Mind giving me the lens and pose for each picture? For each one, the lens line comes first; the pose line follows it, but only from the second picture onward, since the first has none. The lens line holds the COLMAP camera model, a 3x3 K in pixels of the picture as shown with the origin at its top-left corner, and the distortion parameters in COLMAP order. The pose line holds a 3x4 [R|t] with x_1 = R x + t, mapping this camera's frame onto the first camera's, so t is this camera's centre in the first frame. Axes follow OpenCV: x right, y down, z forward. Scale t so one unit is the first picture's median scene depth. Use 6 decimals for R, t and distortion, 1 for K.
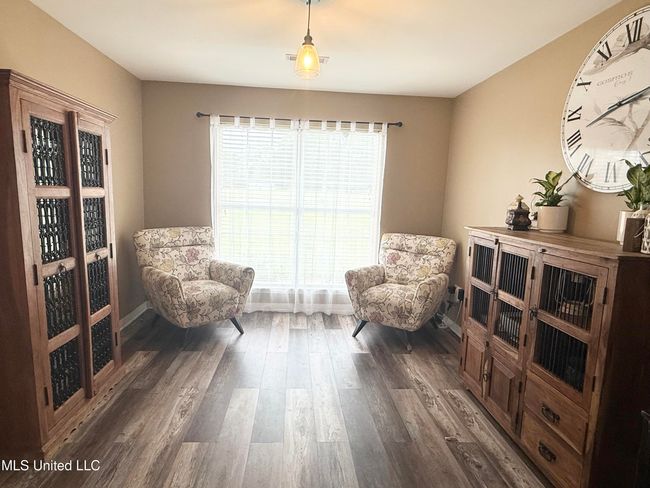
lens RADIAL K [[382.2, 0, 324.4], [0, 382.2, 245.6], [0, 0, 1]] dist [-0.001459, -0.001655]
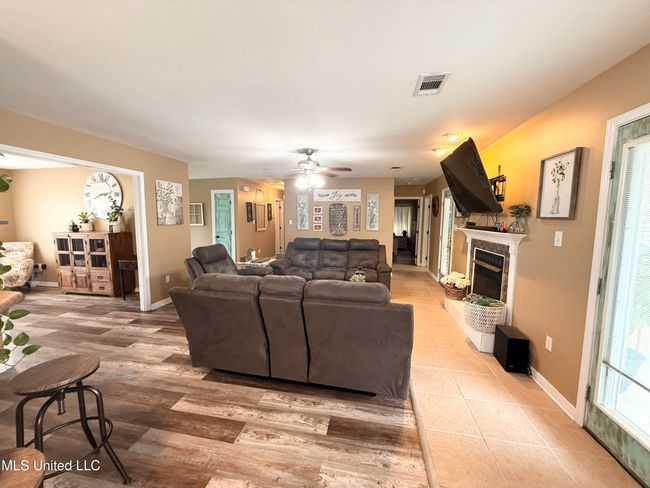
lens RADIAL K [[261.1, 0, 324.8], [0, 261.1, 245.6], [0, 0, 1]] dist [-0.000065, 0.000096]
pose [[0.260504, -0.137746, 0.955596, -1.011471], [0.140813, 0.984607, 0.103541, 0.138701], [-0.955149, 0.107587, 0.275890, -1.508347]]
